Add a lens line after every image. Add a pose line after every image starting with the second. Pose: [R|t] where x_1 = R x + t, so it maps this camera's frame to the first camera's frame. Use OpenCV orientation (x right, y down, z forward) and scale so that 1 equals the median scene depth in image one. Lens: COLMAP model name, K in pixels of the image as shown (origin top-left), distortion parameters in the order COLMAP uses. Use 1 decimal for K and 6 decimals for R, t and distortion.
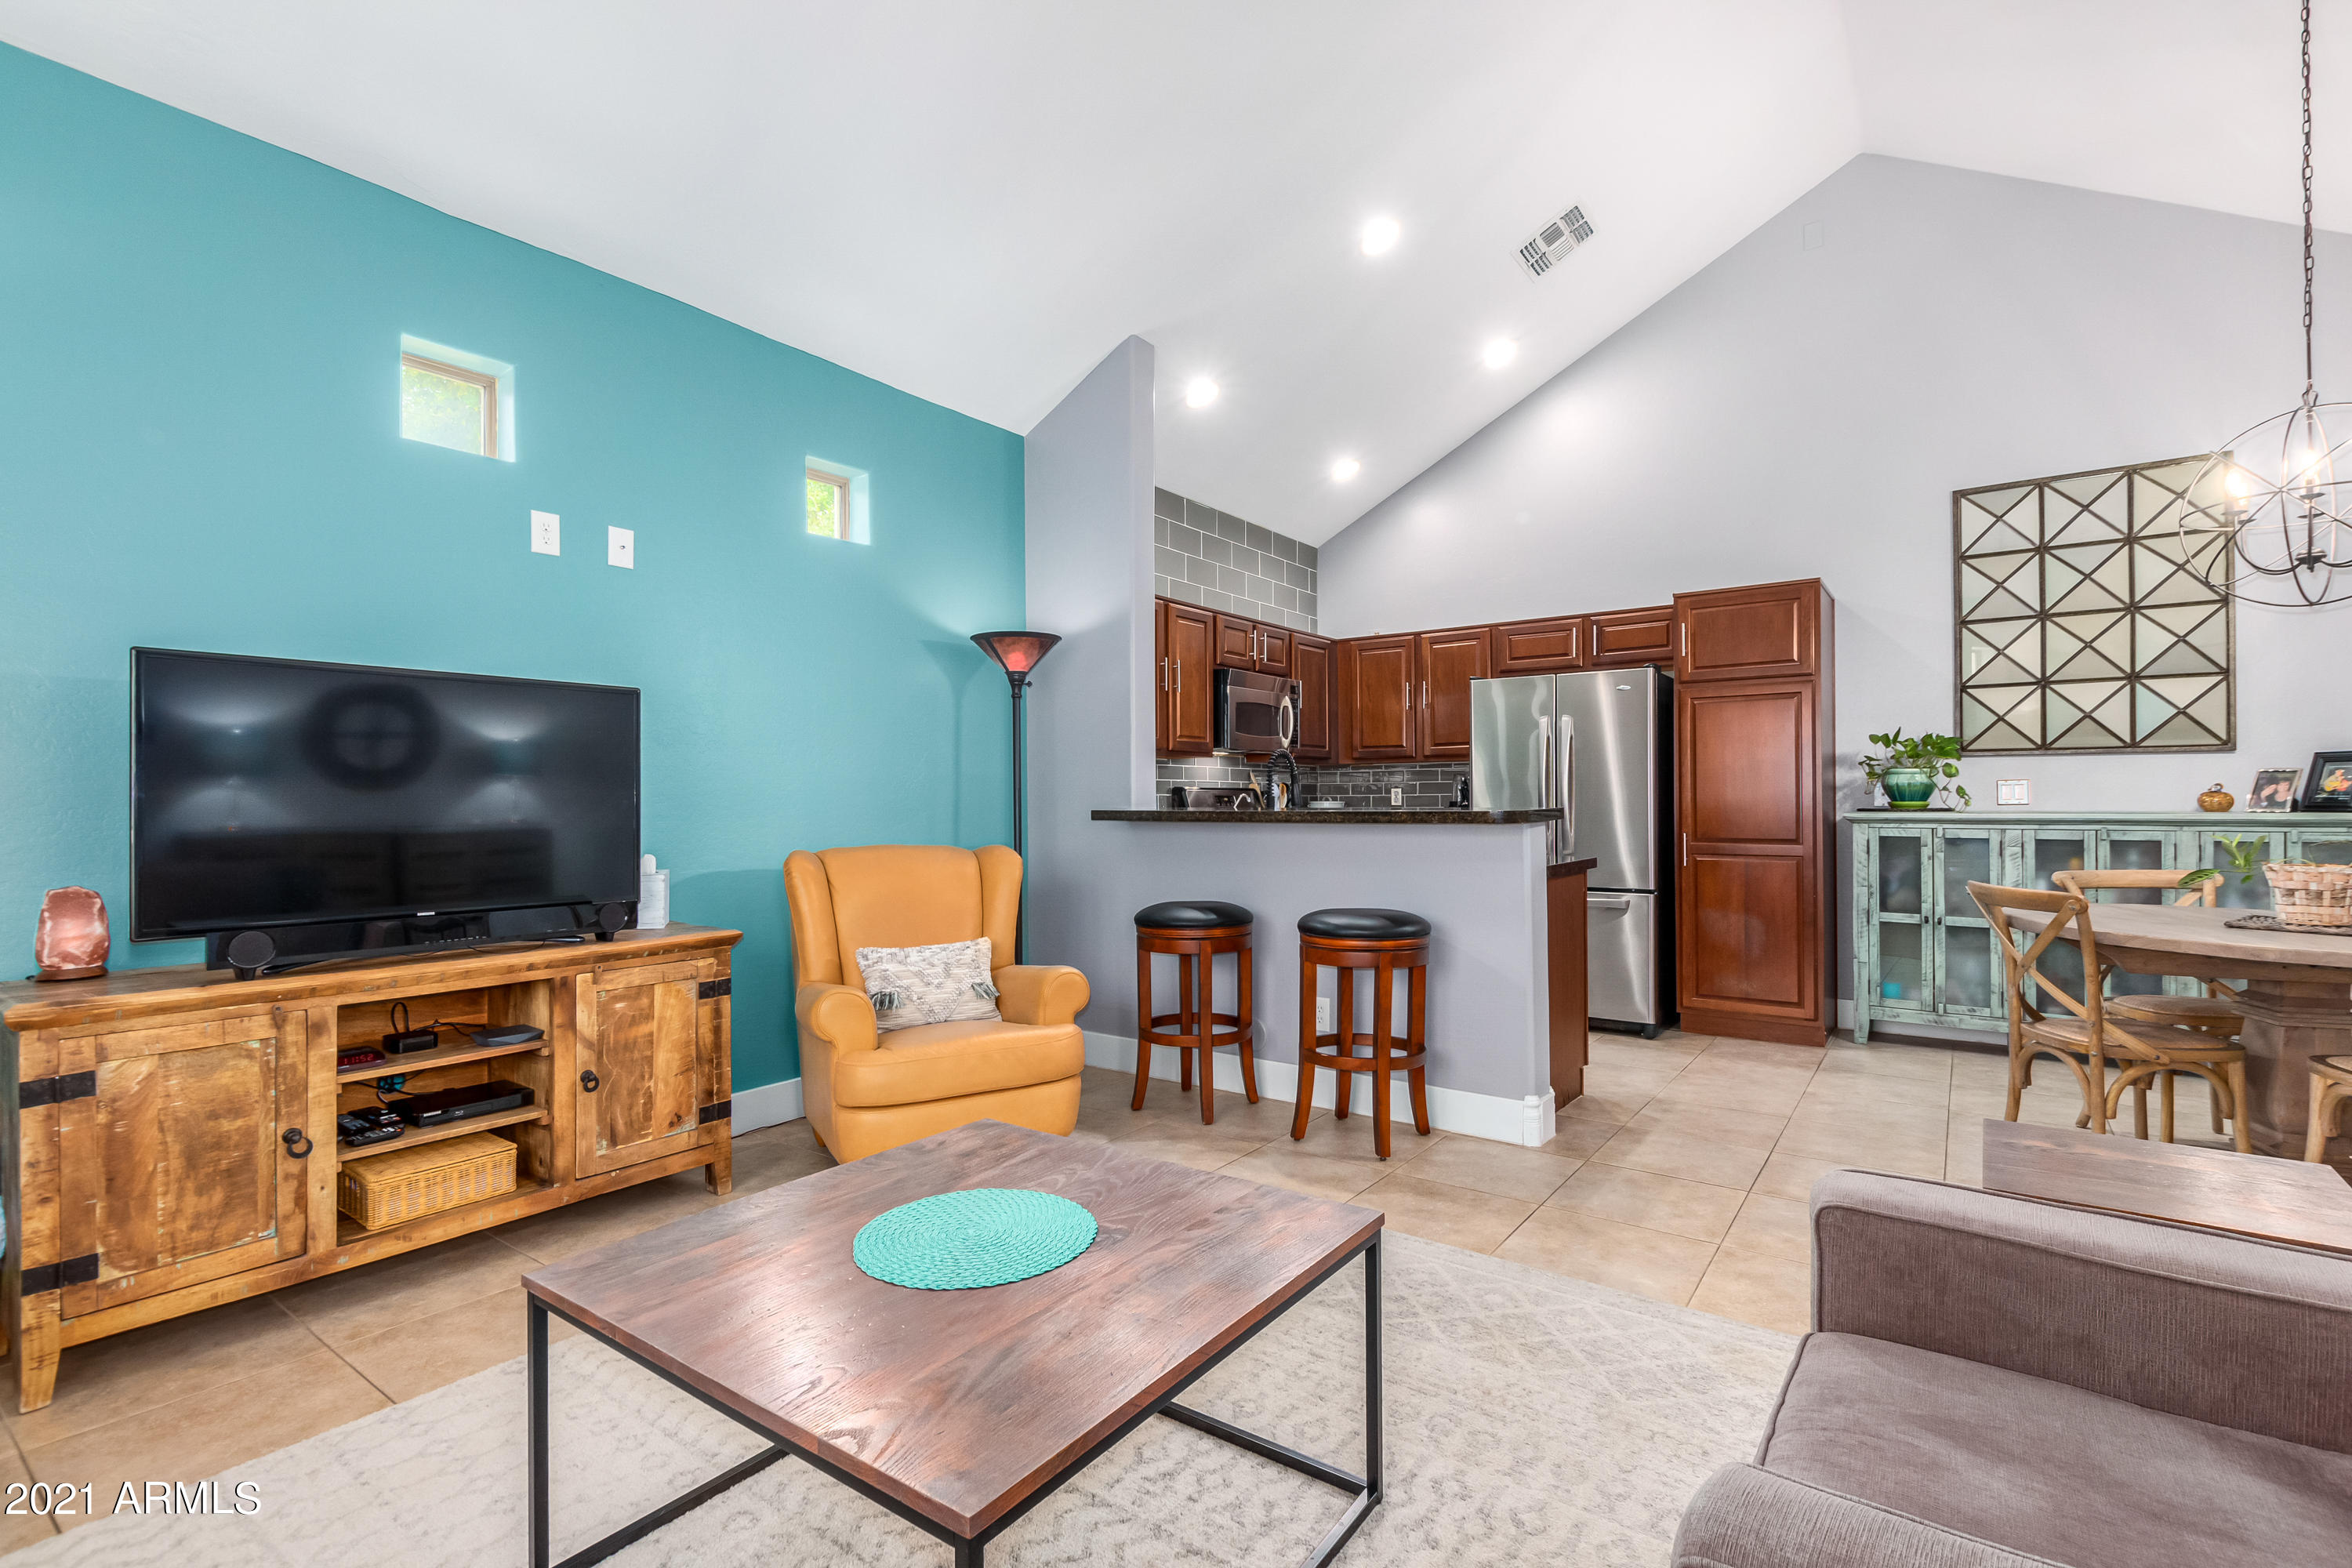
lens RADIAL K [[1069.4, 0, 1183.6], [0, 1069.4, 794.3], [0, 0, 1]] dist [0.002671, -0.000885]
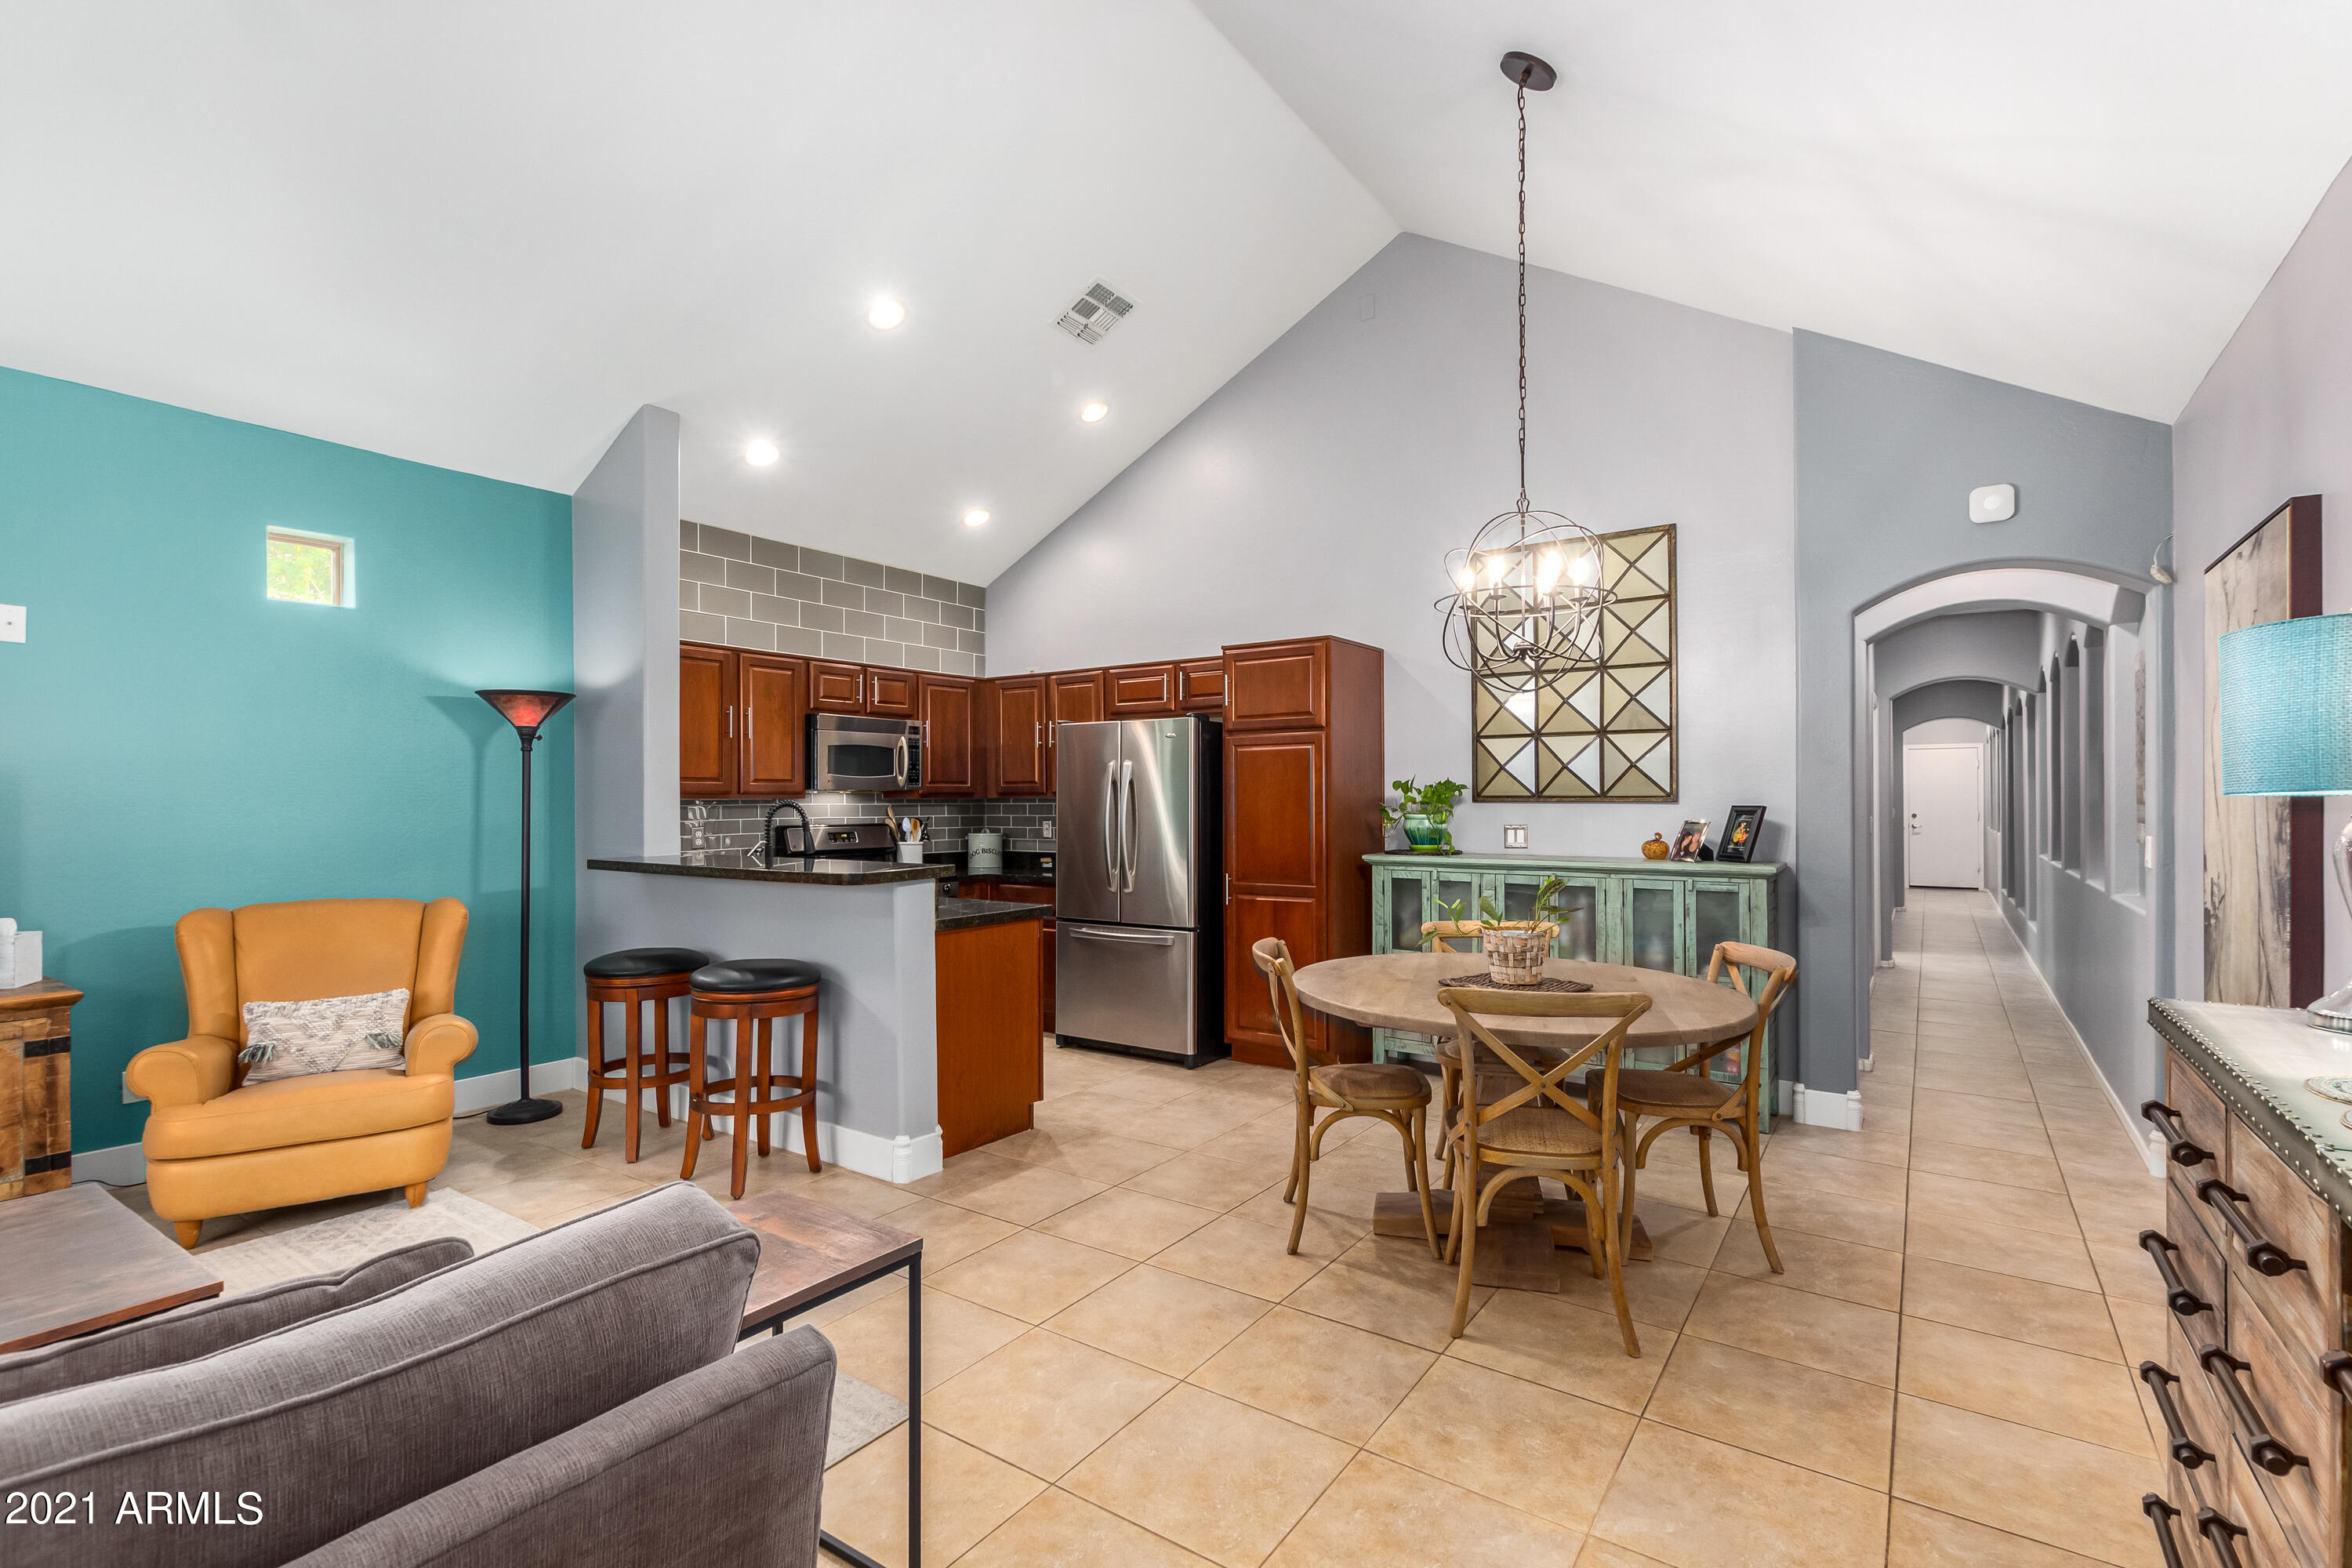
lens RADIAL K [[1069.4, 0, 1174.9], [0, 1069.4, 793.8], [0, 0, 1]] dist [0.002671, -0.000885]
pose [[0.999687, 0.000681, 0.025023, 0.441422], [-0.000679, 1.000000, -0.000098, -0.047740], [-0.025023, 0.000081, 0.999687, -0.062965]]
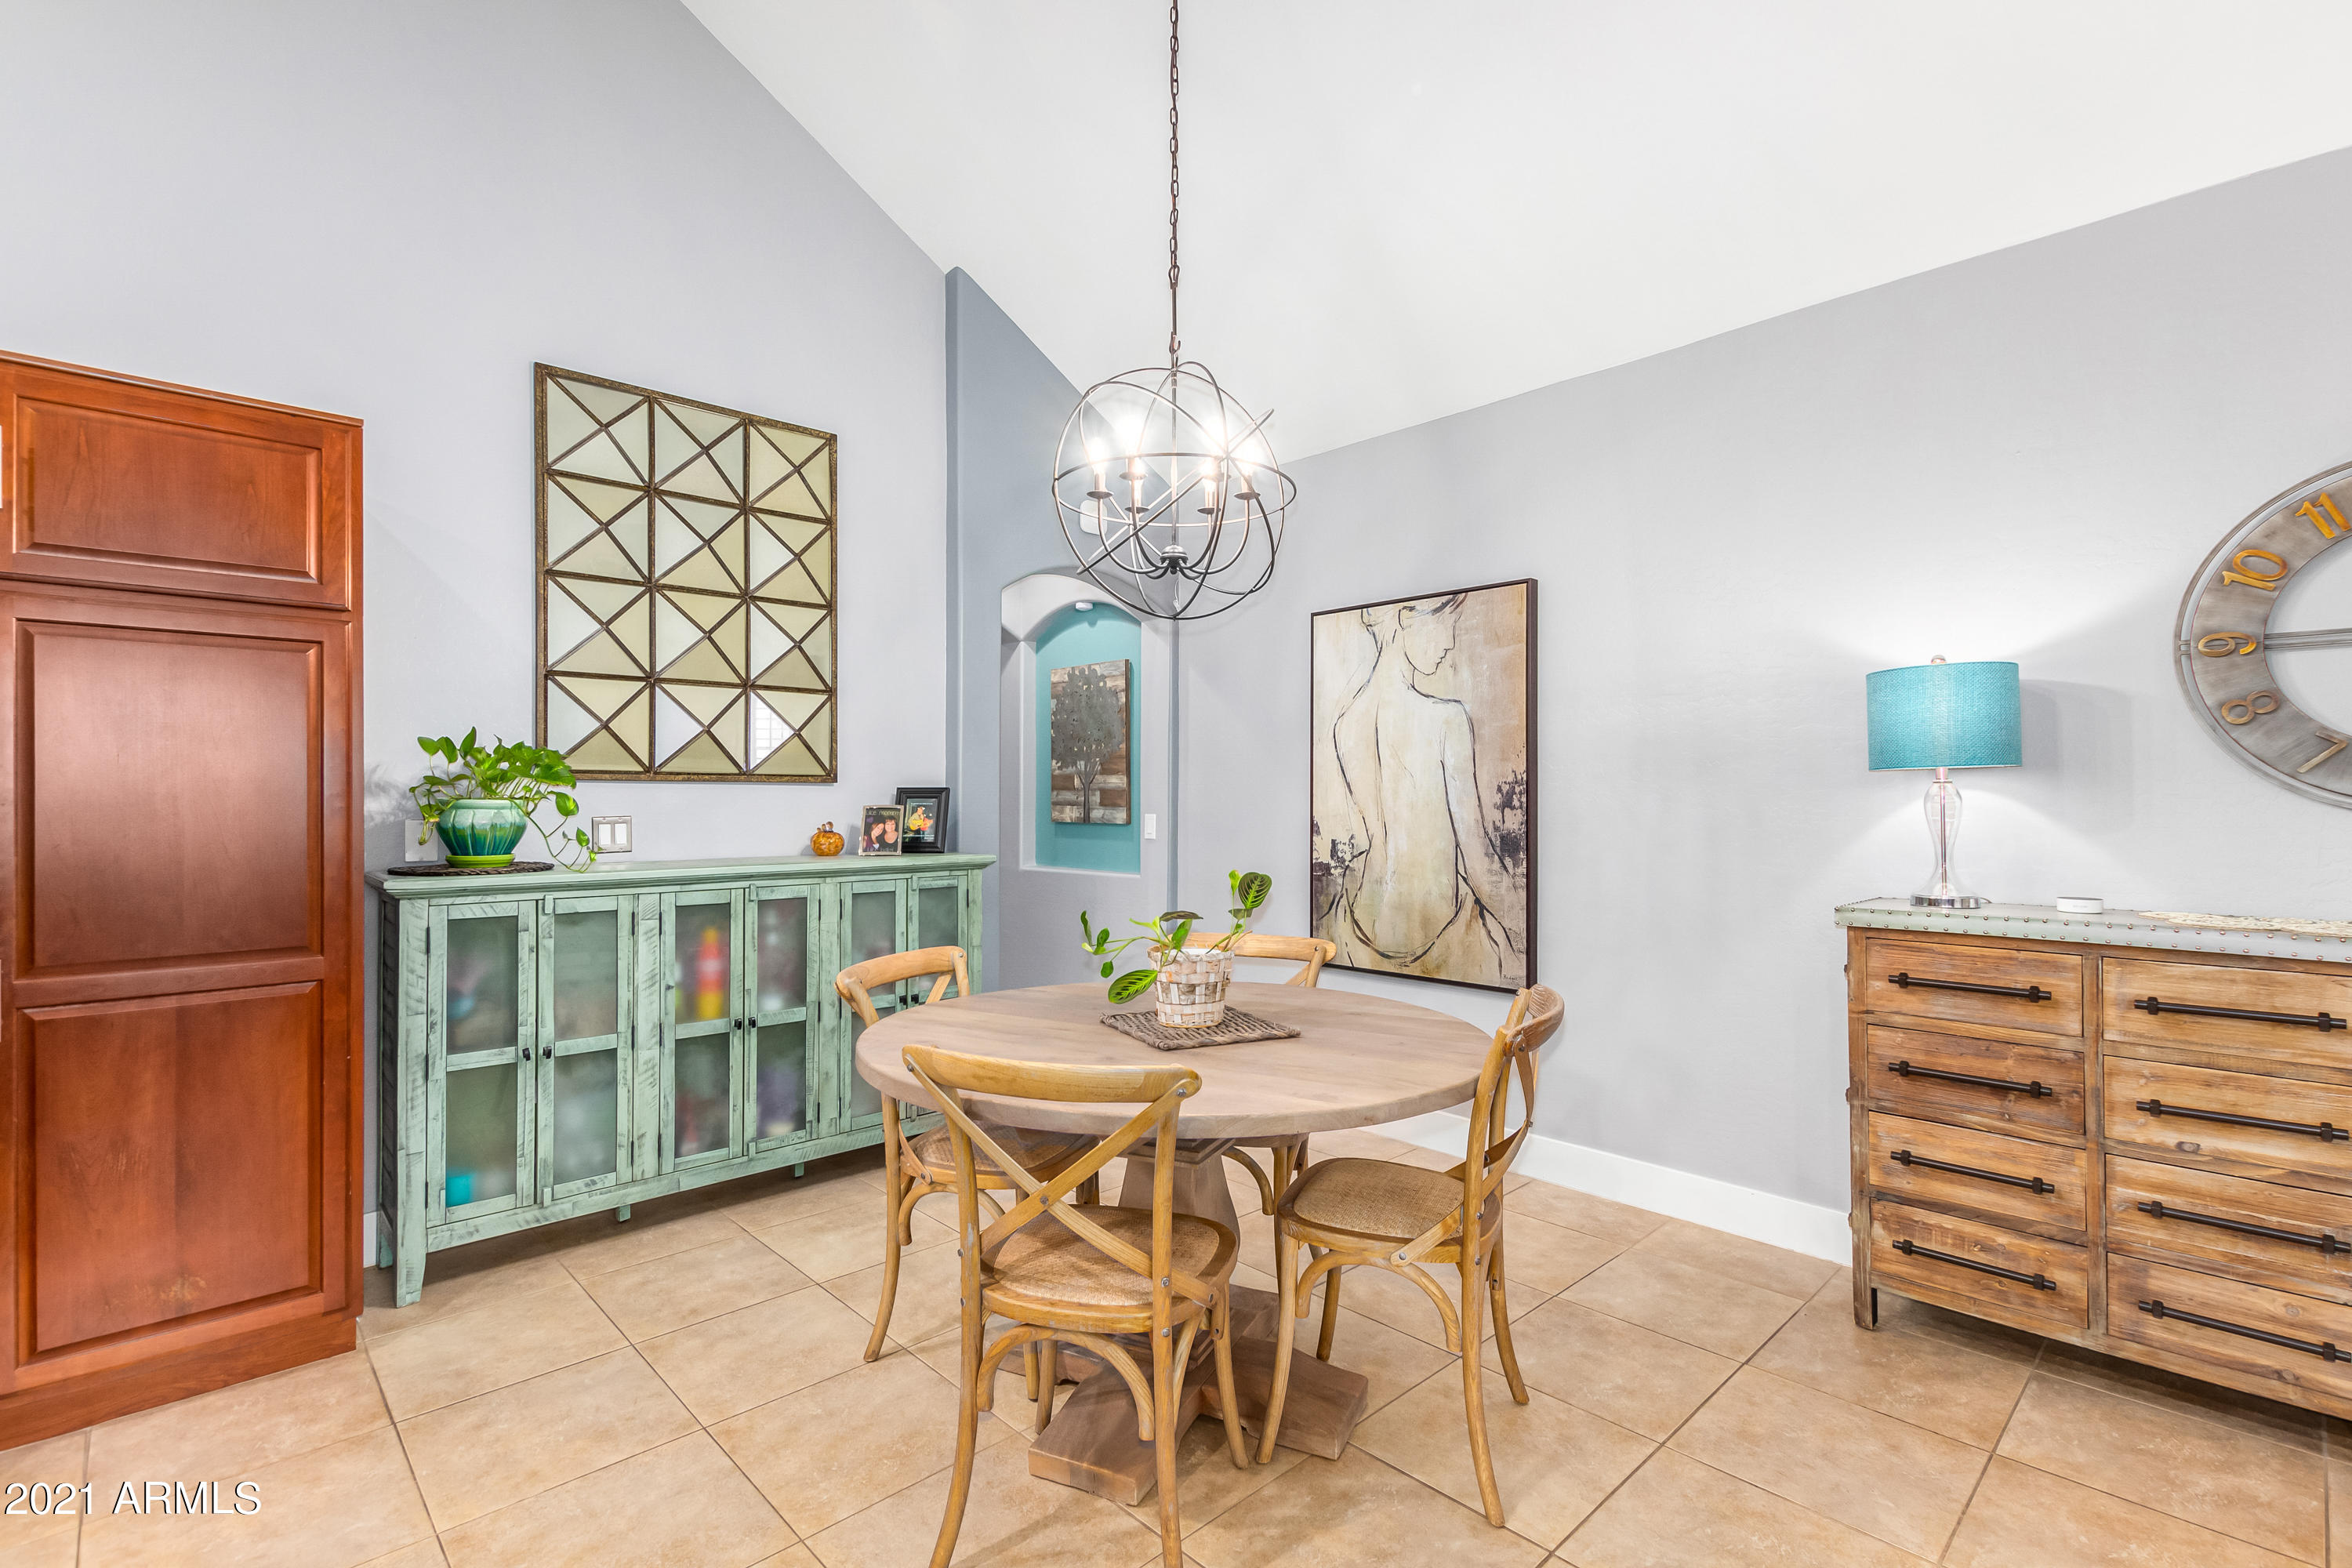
lens RADIAL K [[1069.4, 0, 1164.4], [0, 1069.4, 793.2], [0, 0, 1]] dist [0.002671, -0.000885]
pose [[0.178568, 0.008253, 0.983893, 0.178627], [-0.006779, 0.999951, -0.007157, -0.027769], [-0.983904, -0.005392, 0.178615, 0.575159]]
